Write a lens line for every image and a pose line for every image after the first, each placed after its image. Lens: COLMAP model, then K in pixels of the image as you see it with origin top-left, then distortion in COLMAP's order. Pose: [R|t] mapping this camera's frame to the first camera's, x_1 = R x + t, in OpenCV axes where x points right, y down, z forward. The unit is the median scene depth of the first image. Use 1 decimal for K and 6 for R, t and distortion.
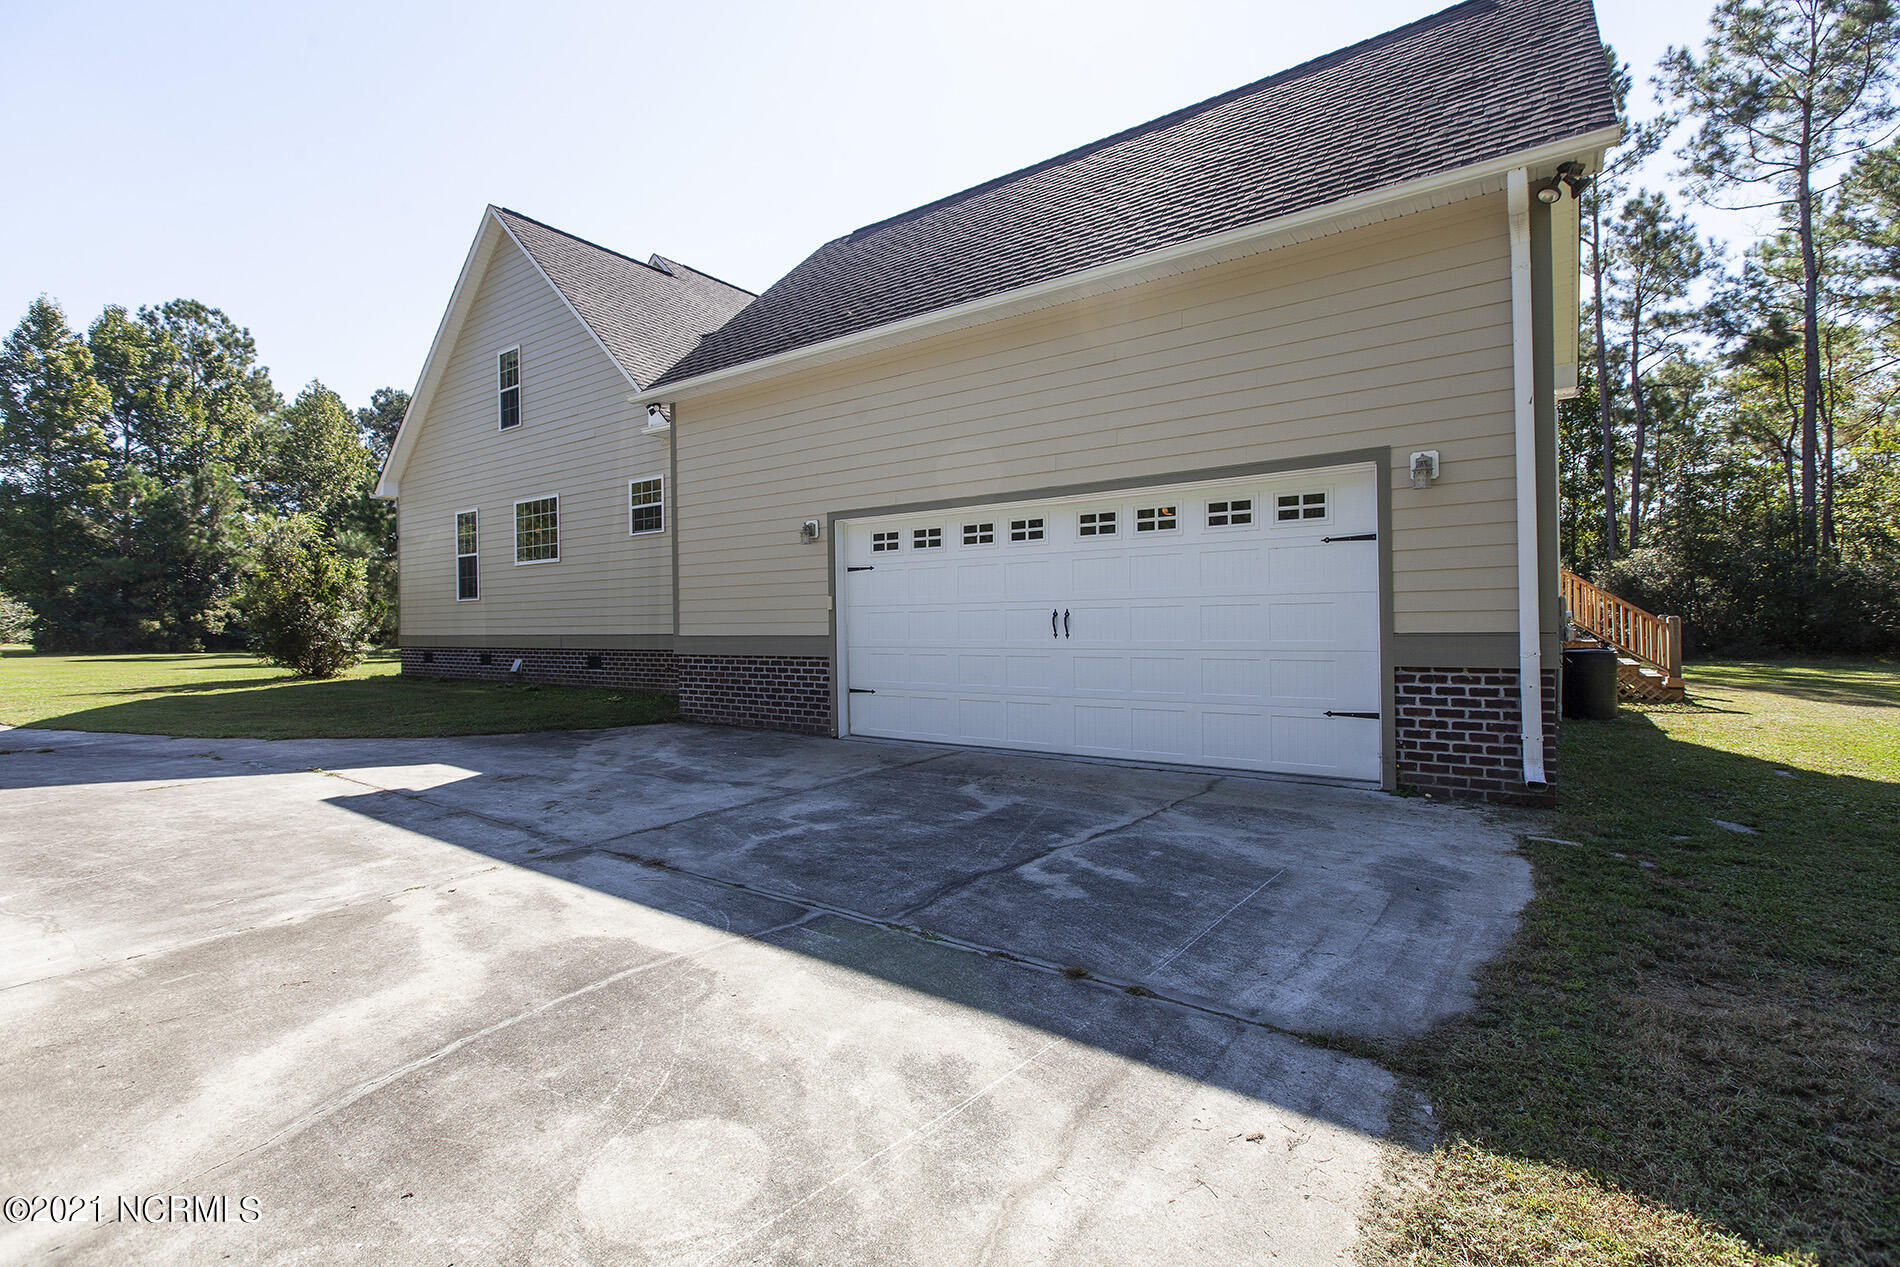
lens RADIAL K [[845.5, 0, 948.8], [0, 845.5, 625.4], [0, 0, 1]] dist [0.002721, -0.001132]
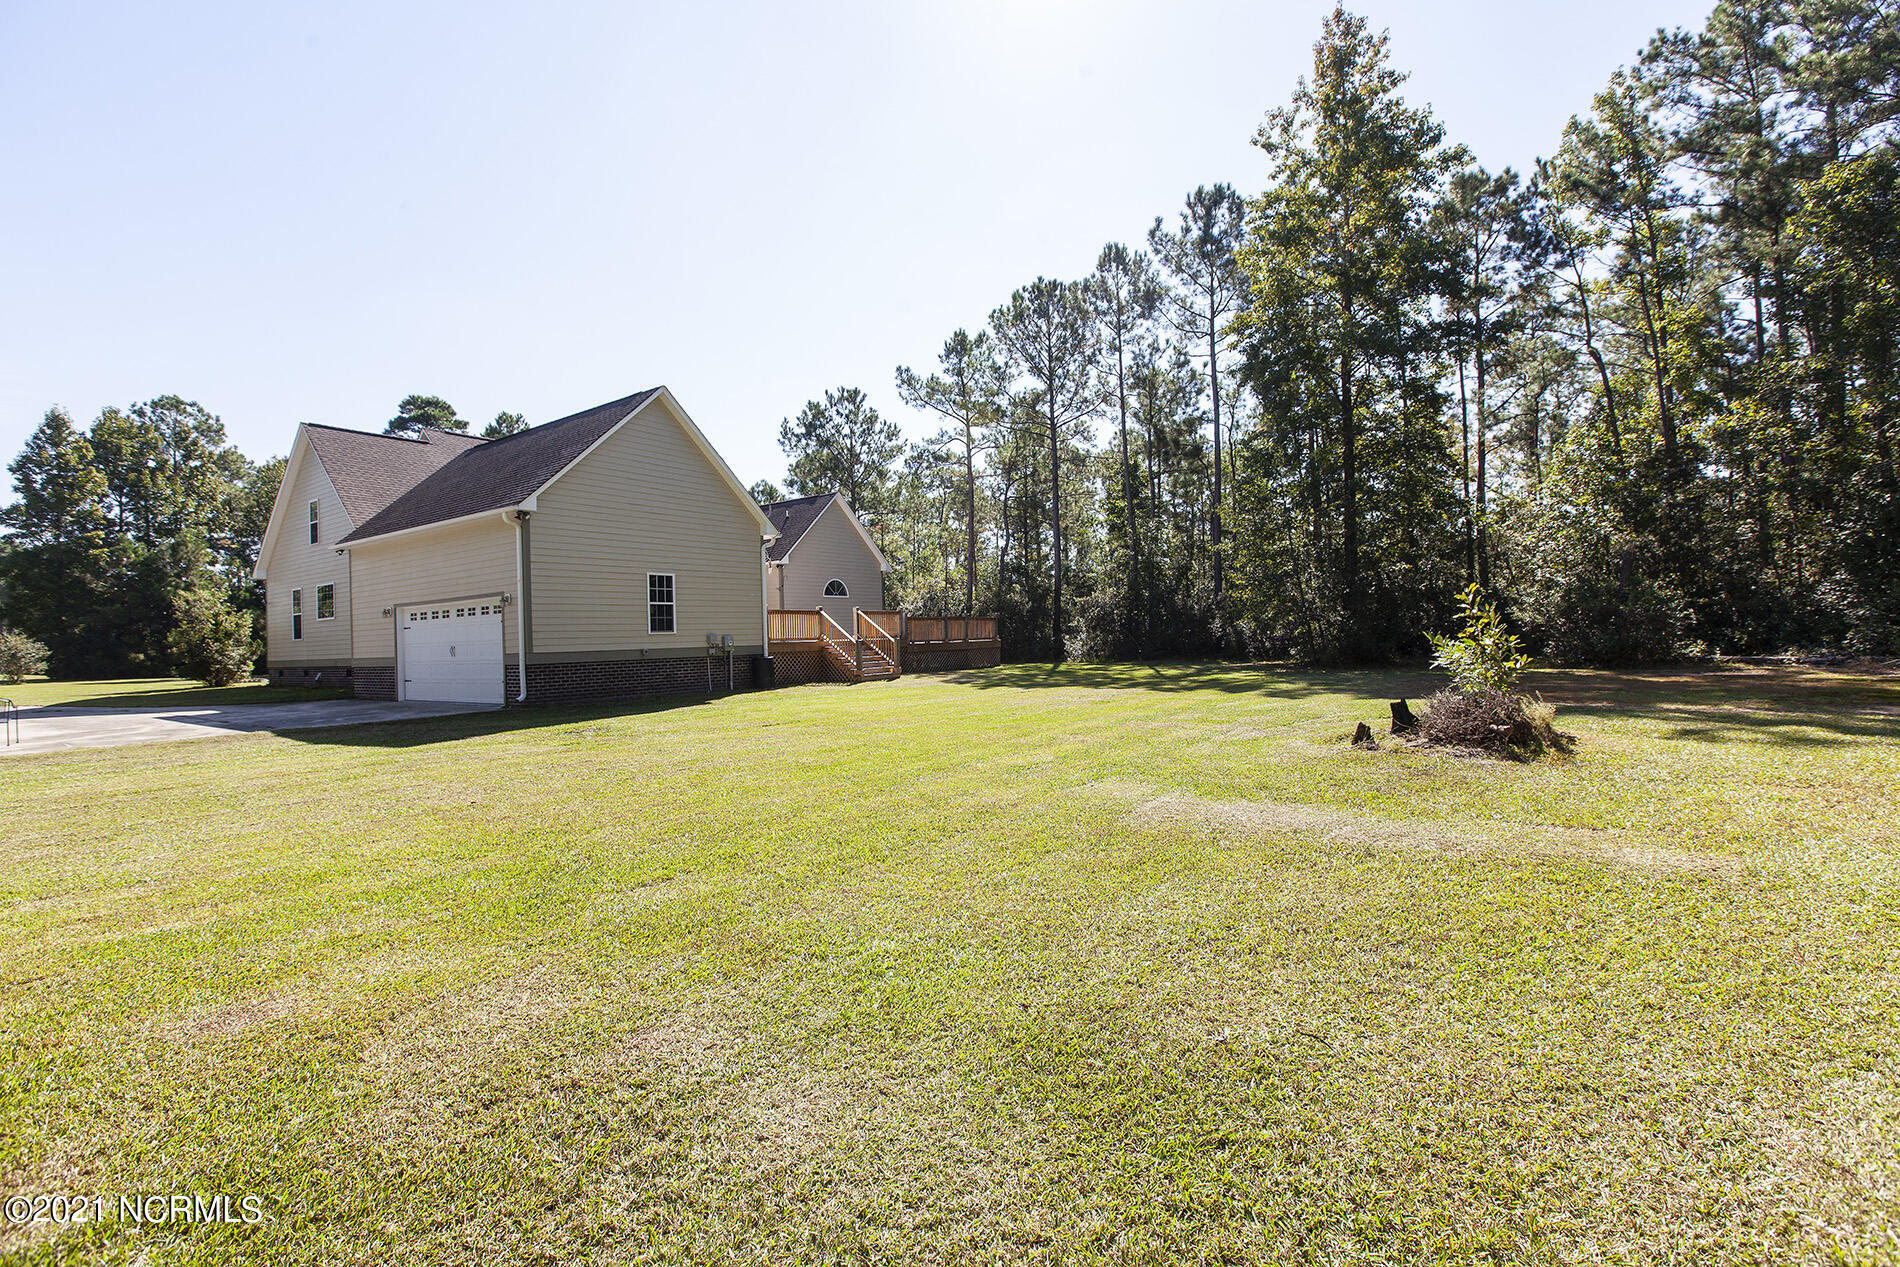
lens RADIAL K [[845.5, 0, 944.3], [0, 845.5, 625.7], [0, 0, 1]] dist [0.002721, -0.001132]
pose [[0.999794, -0.018774, -0.007661, 0.300548], [0.018618, 0.999628, -0.019928, -0.000025], [0.008032, 0.019781, 0.999772, -0.283914]]
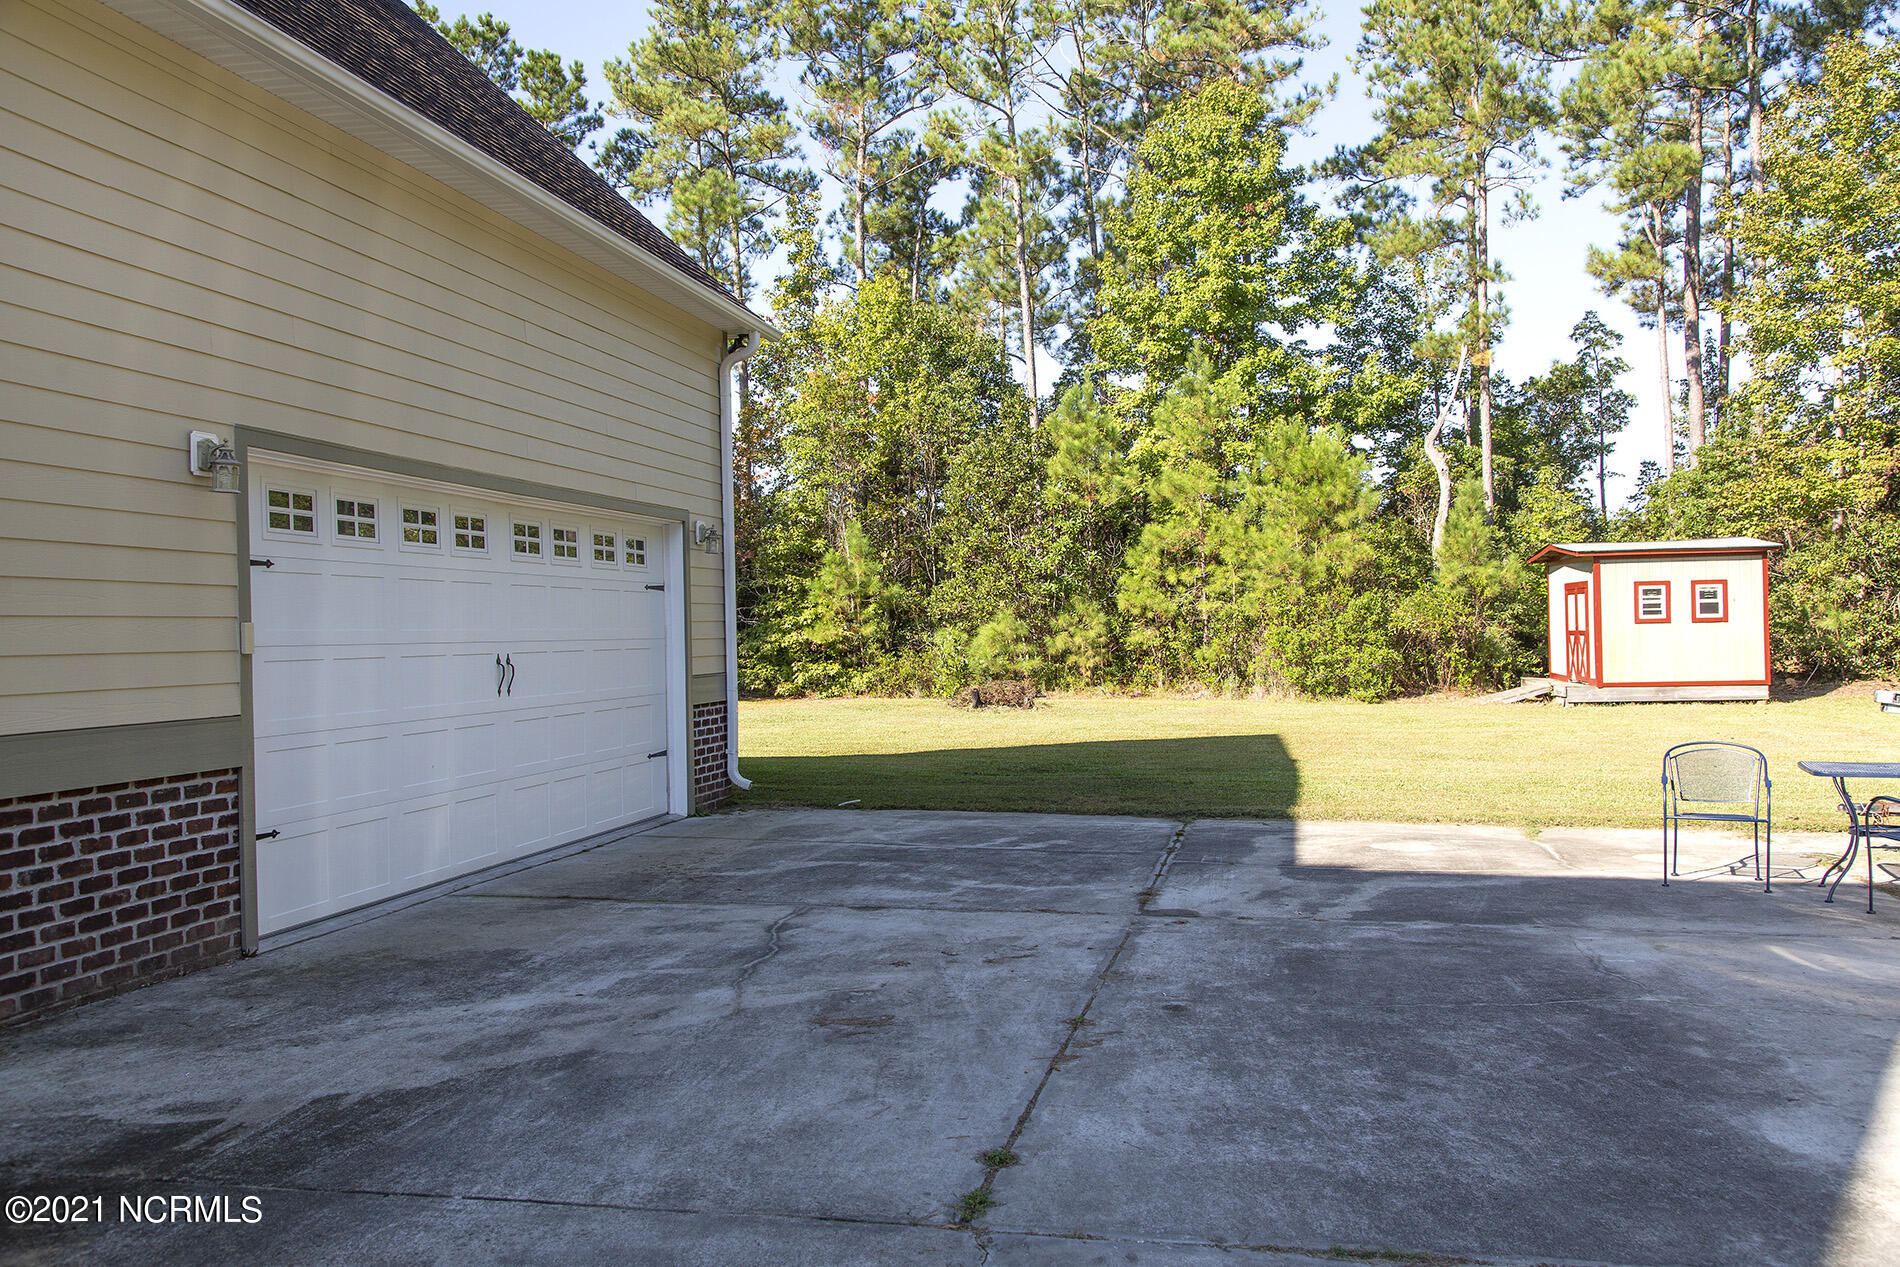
lens RADIAL K [[1503.6, 0, 944.3], [0, 1503.6, 637.3], [0, 0, 1]] dist [0.072925, 0.002010]
pose [[-0.387604, 0.014565, 0.921711, -0.398309], [0.022163, 0.999733, -0.006477, -0.005703], [-0.921559, 0.017917, -0.387824, 0.395334]]
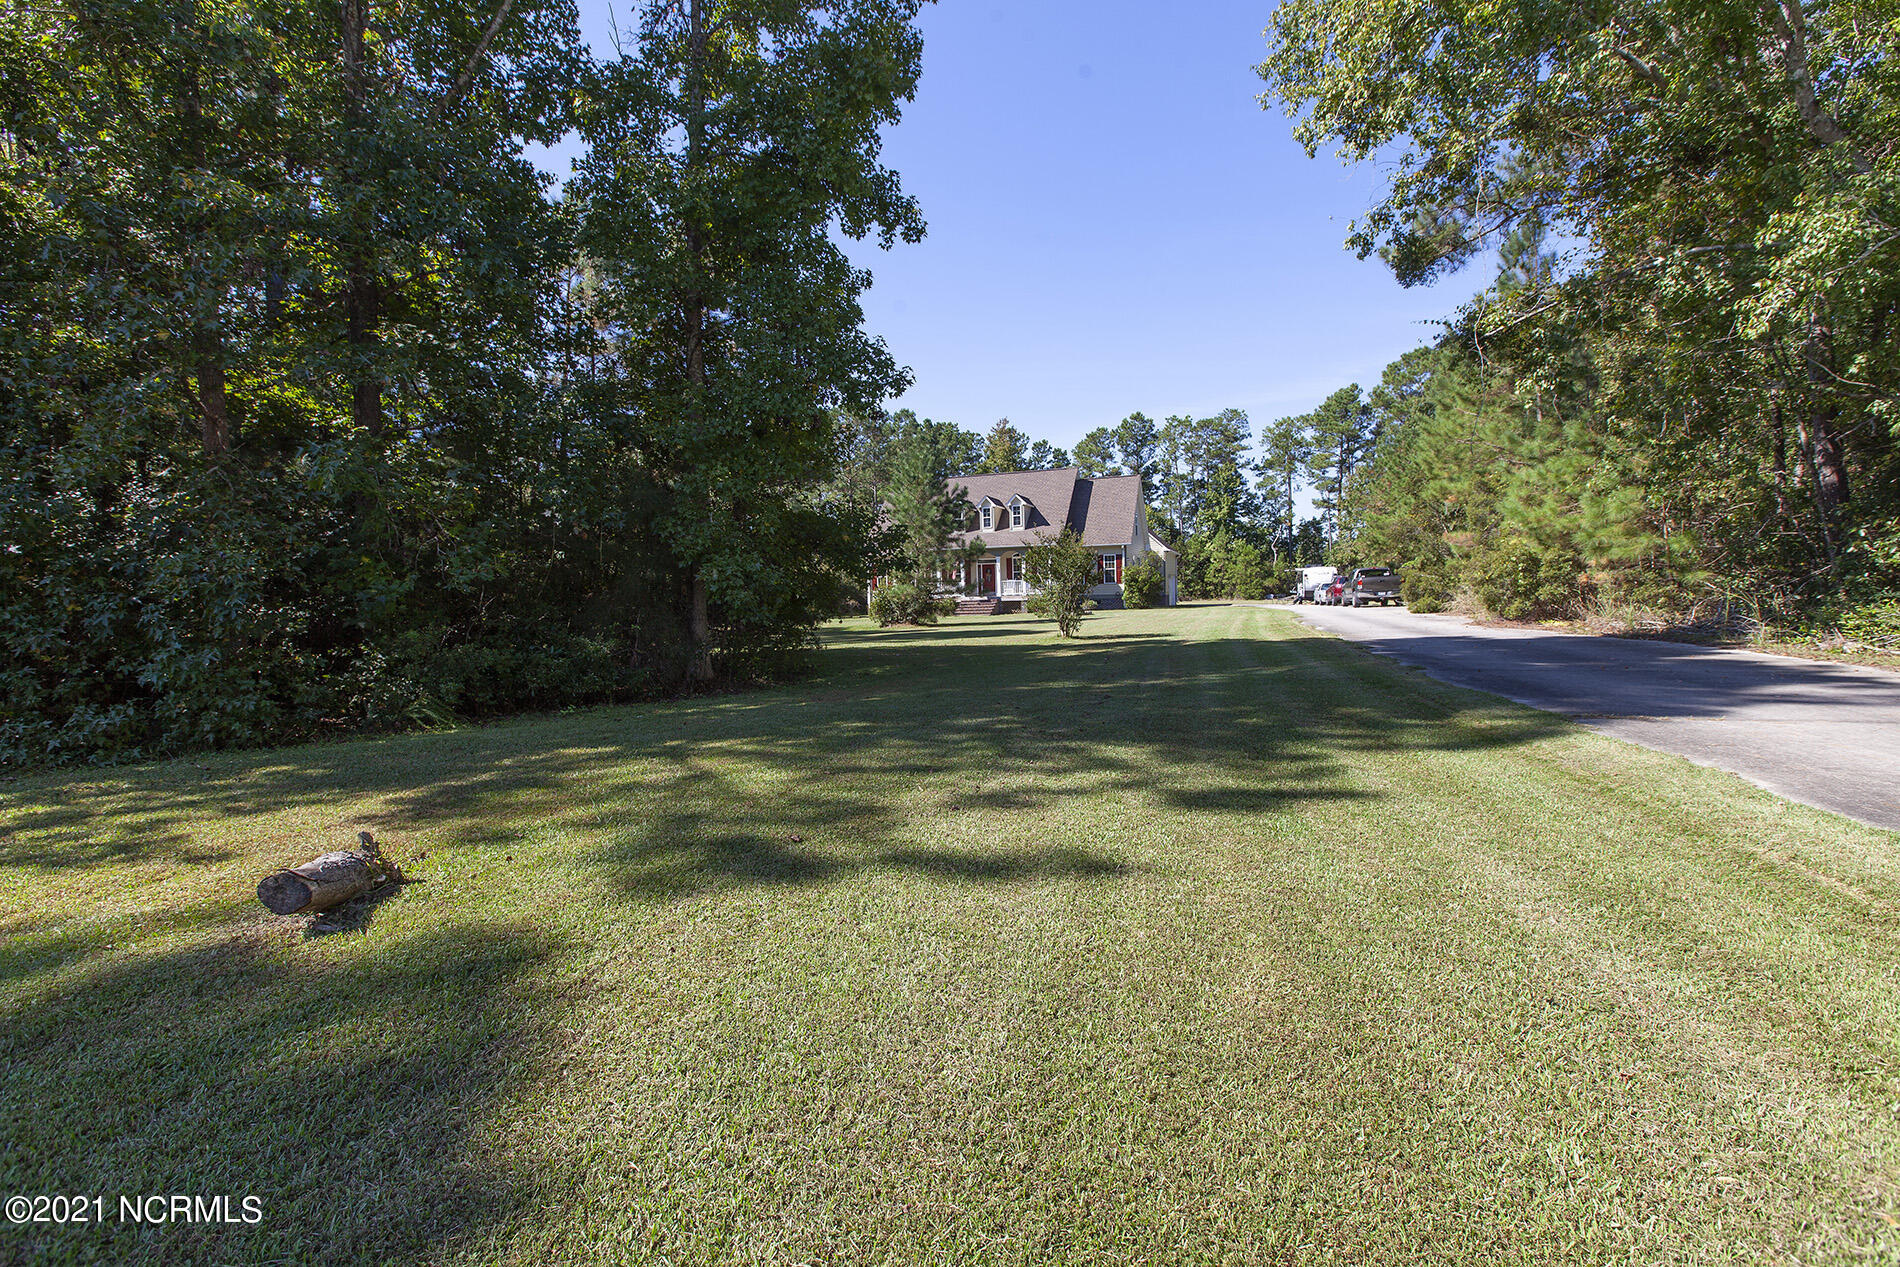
lens RADIAL K [[845.5, 0, 963.1], [0, 845.5, 623.6], [0, 0, 1]] dist [0.002721, -0.001132]
pose [[-0.279915, -0.019482, 0.959827, -1.967355], [0.031154, 0.999083, 0.029364, 0.000171], [-0.959519, 0.038121, -0.279052, 1.448063]]
